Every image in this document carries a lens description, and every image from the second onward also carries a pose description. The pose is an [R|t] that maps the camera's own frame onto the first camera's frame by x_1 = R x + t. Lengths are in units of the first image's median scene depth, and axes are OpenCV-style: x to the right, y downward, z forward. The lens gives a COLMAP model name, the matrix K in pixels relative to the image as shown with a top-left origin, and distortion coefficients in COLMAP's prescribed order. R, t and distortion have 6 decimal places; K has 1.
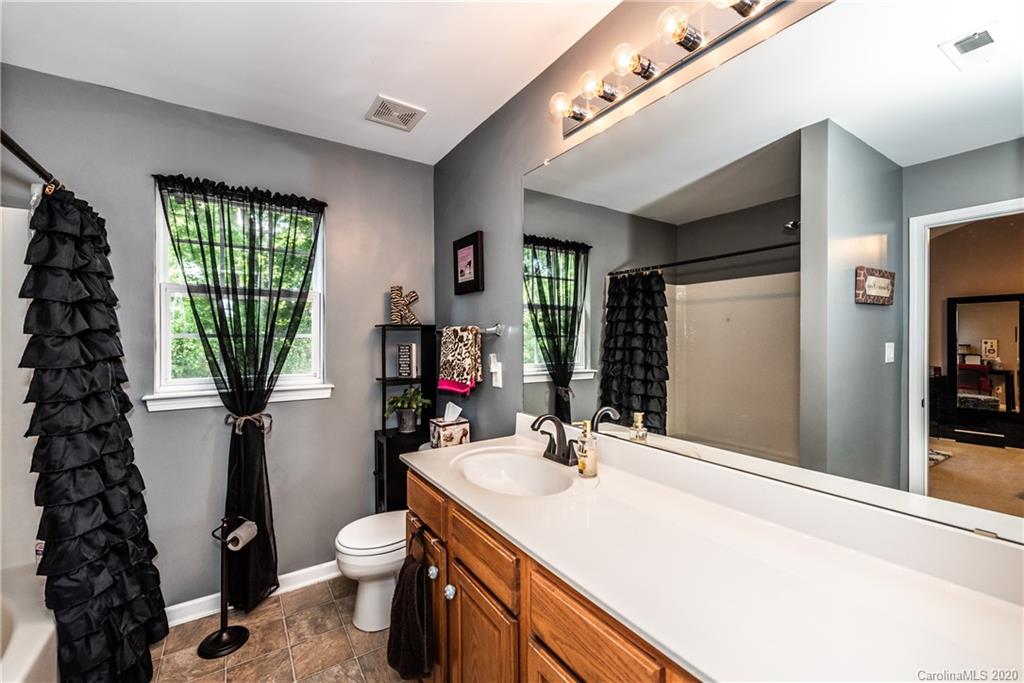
lens RADIAL K [[407.6, 0, 512.4], [0, 407.6, 340.5], [0, 0, 1]] dist [0.010392, -0.001082]
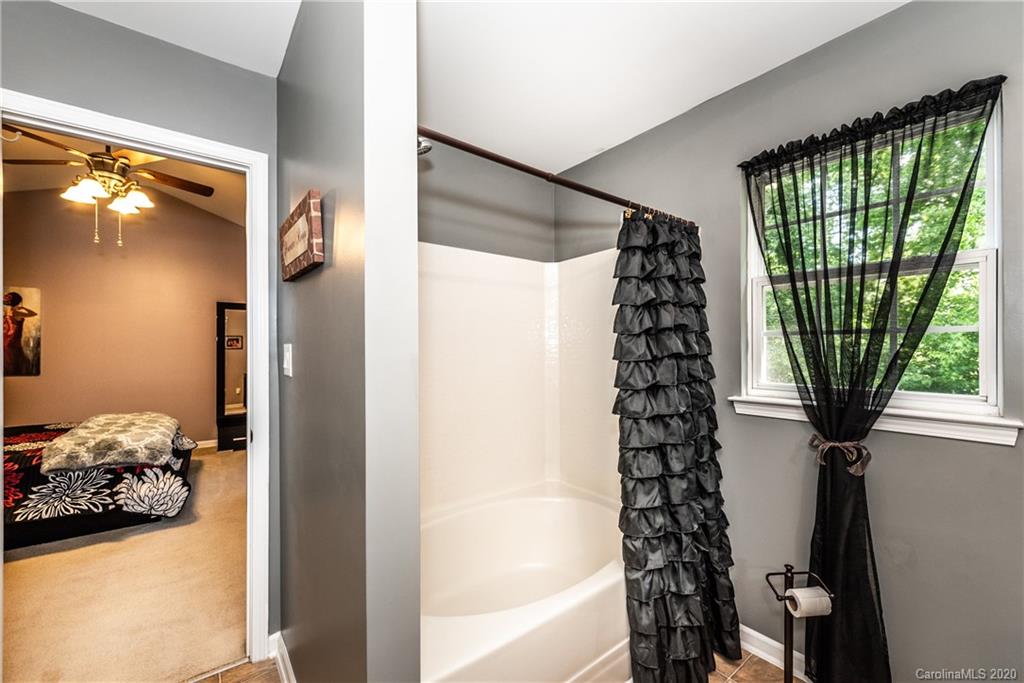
lens RADIAL K [[407.6, 0, 512.6], [0, 407.6, 349.1], [0, 0, 1]] dist [0.010392, -0.001082]
pose [[0.077358, 0.001440, -0.997002, 0.043658], [-0.003963, 0.999991, 0.001137, 0.030642], [0.996996, 0.003864, 0.077363, 0.530925]]
